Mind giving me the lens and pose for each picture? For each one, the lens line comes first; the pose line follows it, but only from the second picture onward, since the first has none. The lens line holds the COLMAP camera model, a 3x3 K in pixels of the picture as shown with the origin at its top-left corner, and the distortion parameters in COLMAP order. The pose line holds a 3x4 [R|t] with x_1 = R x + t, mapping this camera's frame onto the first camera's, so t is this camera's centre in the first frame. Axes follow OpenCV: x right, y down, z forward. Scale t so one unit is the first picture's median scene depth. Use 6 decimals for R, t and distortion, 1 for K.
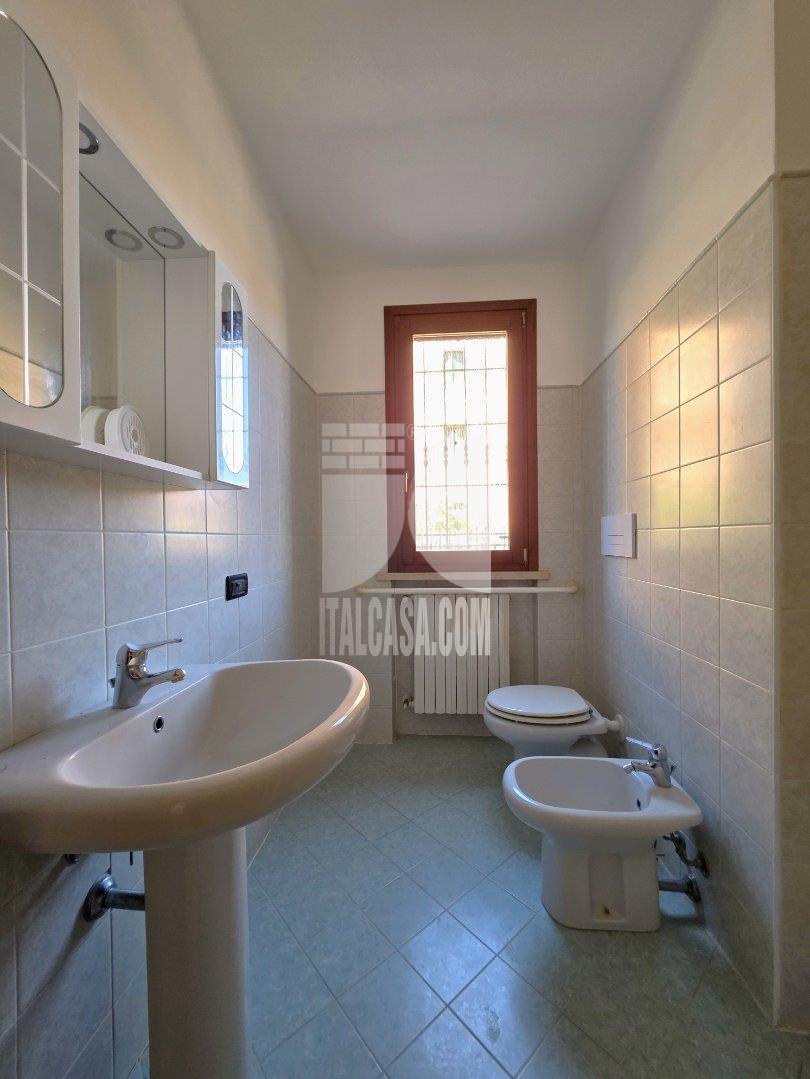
lens RADIAL K [[432.8, 0, 411.2], [0, 432.8, 544.2], [0, 0, 1]] dist [0.001246, 0.000021]
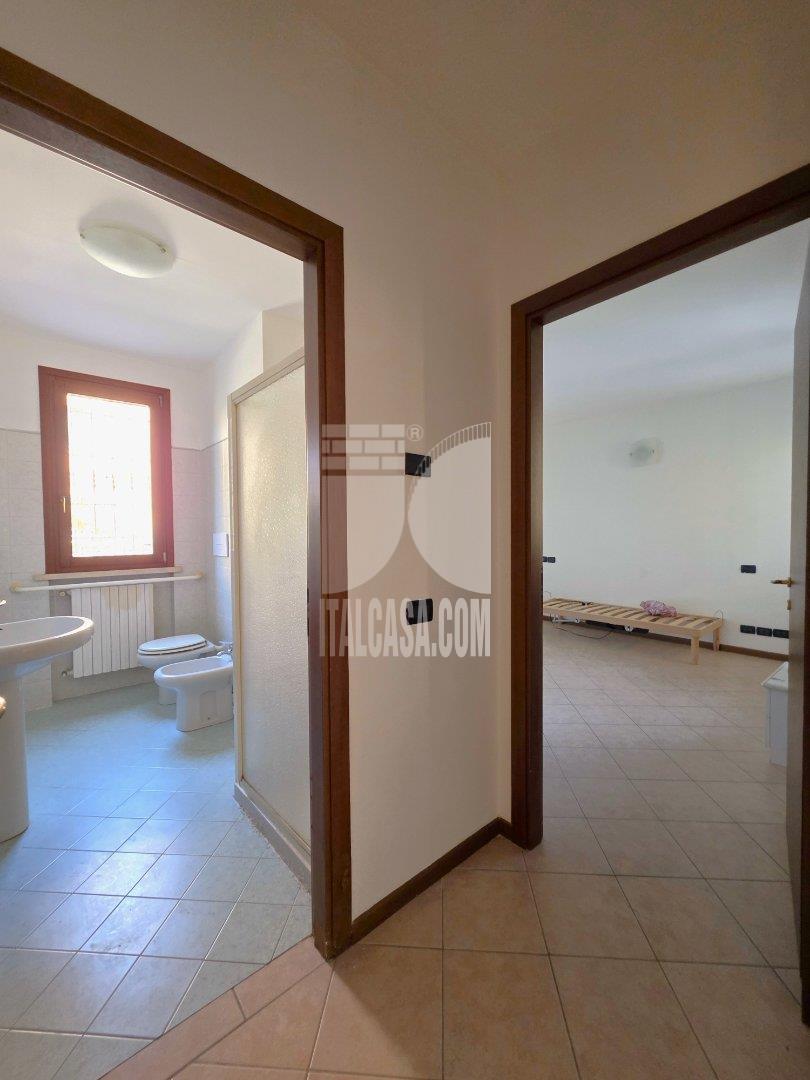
lens RADIAL K [[433.2, 0, 411.2], [0, 433.2, 544.7], [0, 0, 1]] dist [0.001246, 0.000021]
pose [[0.712528, -0.016017, 0.701460, -0.185173], [0.004843, 0.999828, 0.017910, -0.039703], [-0.701626, -0.009365, 0.712483, -0.687018]]
